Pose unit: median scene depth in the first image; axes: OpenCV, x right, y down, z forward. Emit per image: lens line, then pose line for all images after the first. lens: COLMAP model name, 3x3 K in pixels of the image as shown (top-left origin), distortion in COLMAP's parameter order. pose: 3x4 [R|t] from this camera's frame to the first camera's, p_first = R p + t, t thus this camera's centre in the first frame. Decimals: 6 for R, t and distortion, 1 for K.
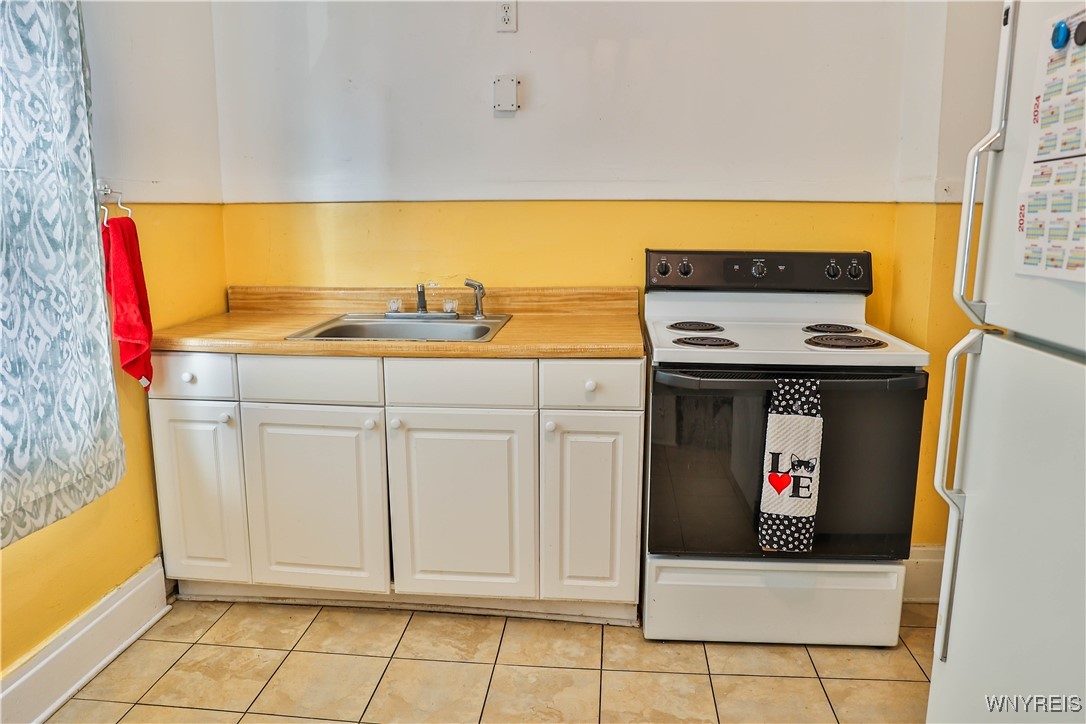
lens RADIAL K [[788.7, 0, 543.0], [0, 788.7, 362.0], [0, 0, 1]] dist [-0.122515, 0.091800]
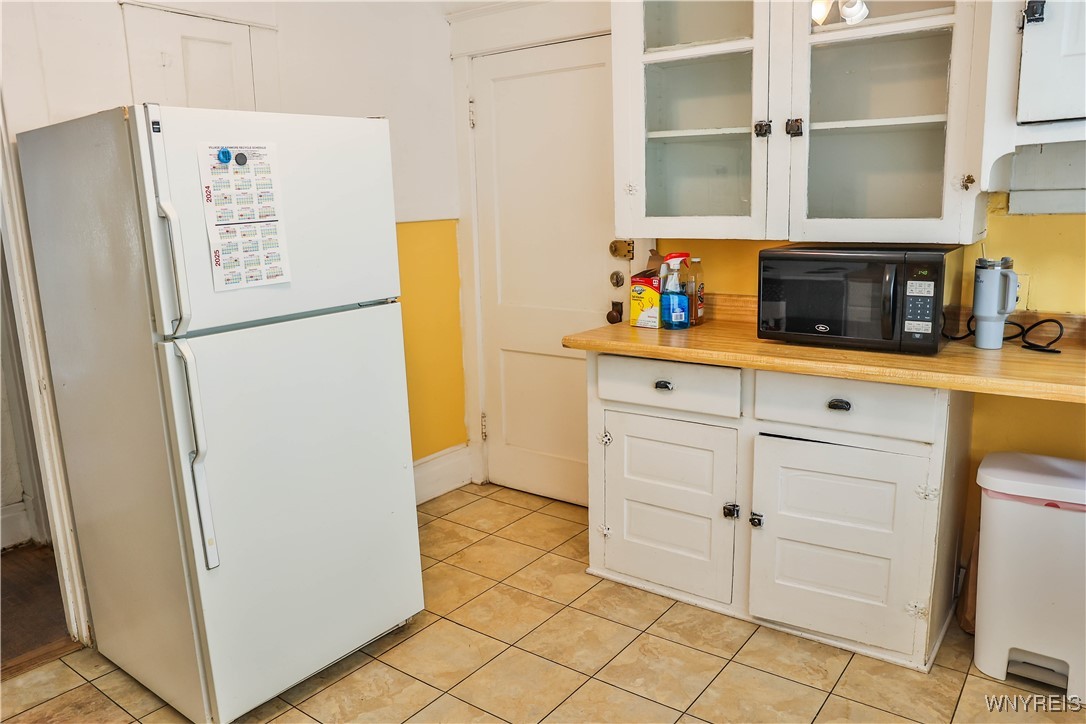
lens RADIAL K [[788.7, 0, 543.0], [0, 788.7, 362.0], [0, 0, 1]] dist [-0.122515, 0.091800]
pose [[-0.845732, -0.079333, 0.527678, -0.645792], [0.133561, 0.925937, 0.353272, -0.352759], [-0.516623, 0.369251, -0.772499, 1.483615]]
